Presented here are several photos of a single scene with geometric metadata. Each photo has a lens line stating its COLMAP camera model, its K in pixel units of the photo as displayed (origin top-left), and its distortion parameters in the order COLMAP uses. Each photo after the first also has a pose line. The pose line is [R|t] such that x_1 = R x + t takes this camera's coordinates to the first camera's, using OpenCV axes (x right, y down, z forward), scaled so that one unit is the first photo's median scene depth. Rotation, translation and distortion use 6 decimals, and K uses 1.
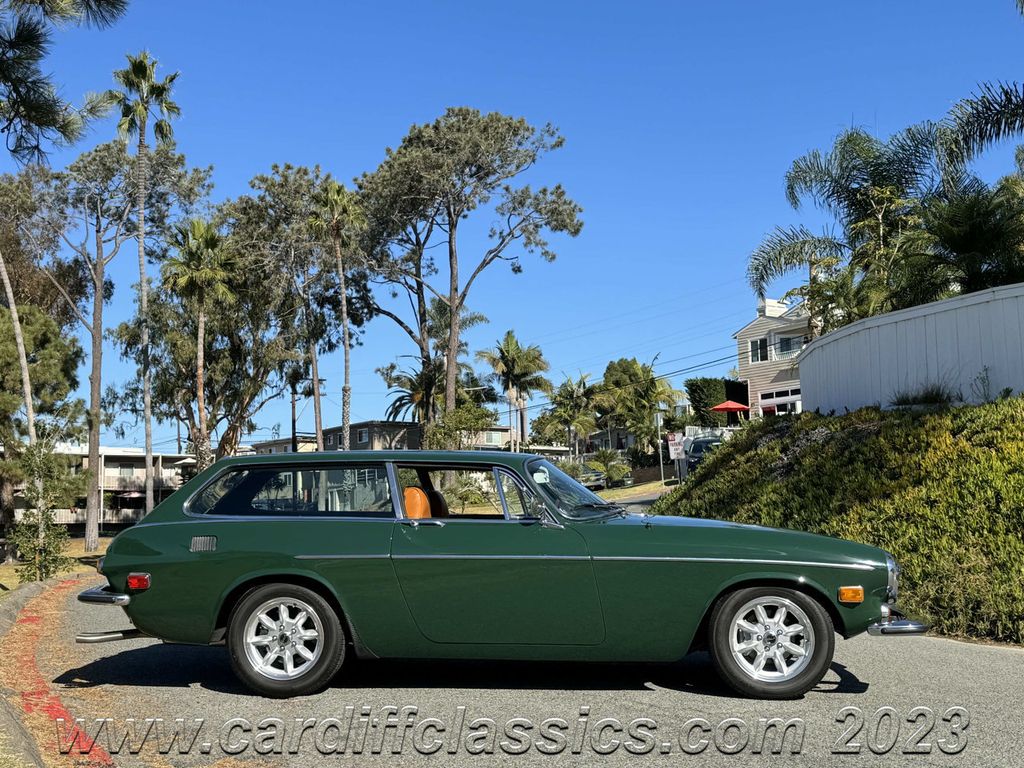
lens RADIAL K [[1367.7, 0, 512.0], [0, 1367.7, 384.0], [0, 0, 1]] dist [0.220652, -0.368351]
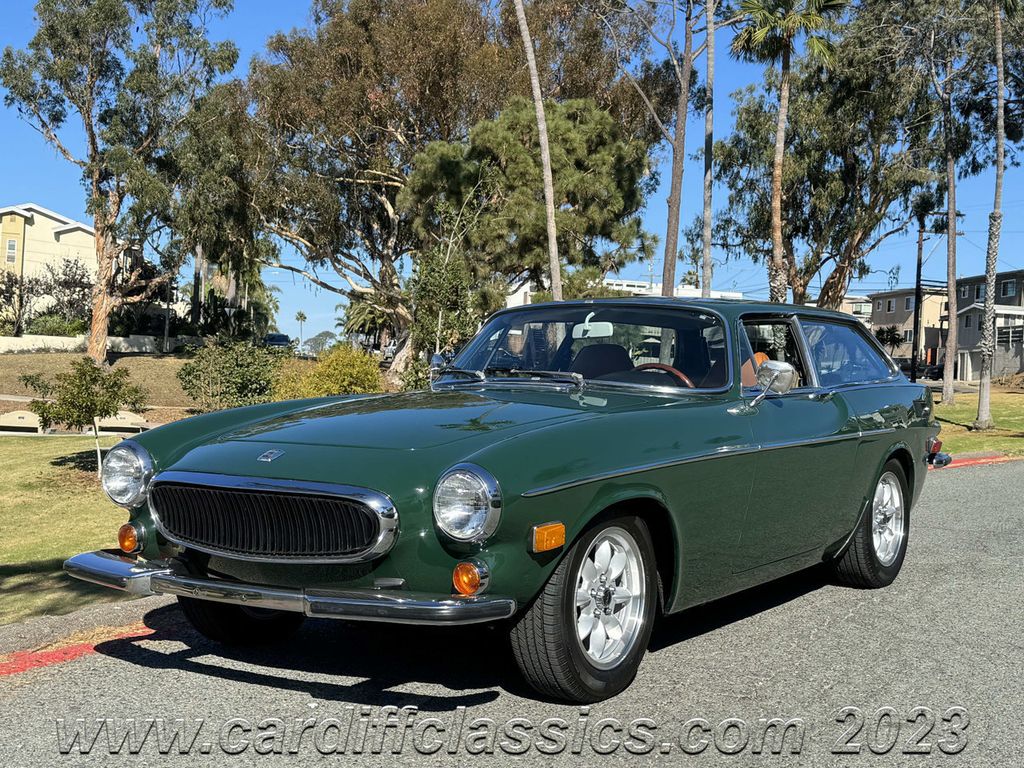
lens RADIAL K [[1352.1, 0, 514.7], [0, 1352.1, 387.3], [0, 0, 1]] dist [0.184659, -0.335793]
pose [[0.901355, 0.072049, -0.427046, -0.027531], [-0.025320, 0.993145, 0.114117, 0.013951], [0.432340, -0.092047, 0.897000, 0.195647]]
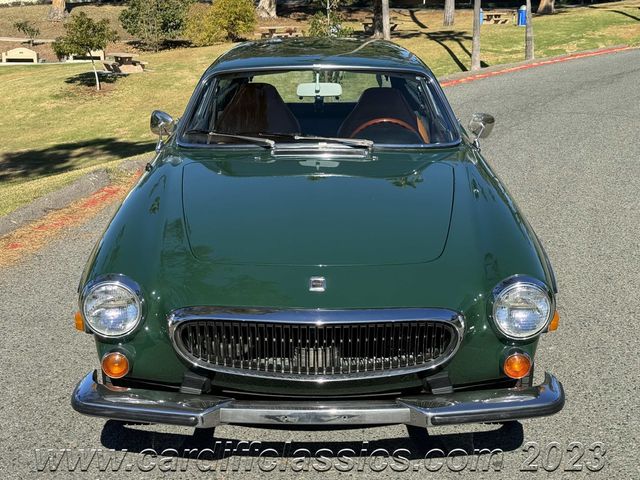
lens RADIAL K [[1007.8, 0, 319.5], [0, 1007.8, 243.6], [0, 0, 1]] dist [0.165884, -0.167667]
pose [[0.897387, 0.121894, -0.424073, -0.000265], [0.029492, 0.942367, 0.333278, -0.000187], [0.440257, -0.311586, 0.842074, 0.114821]]
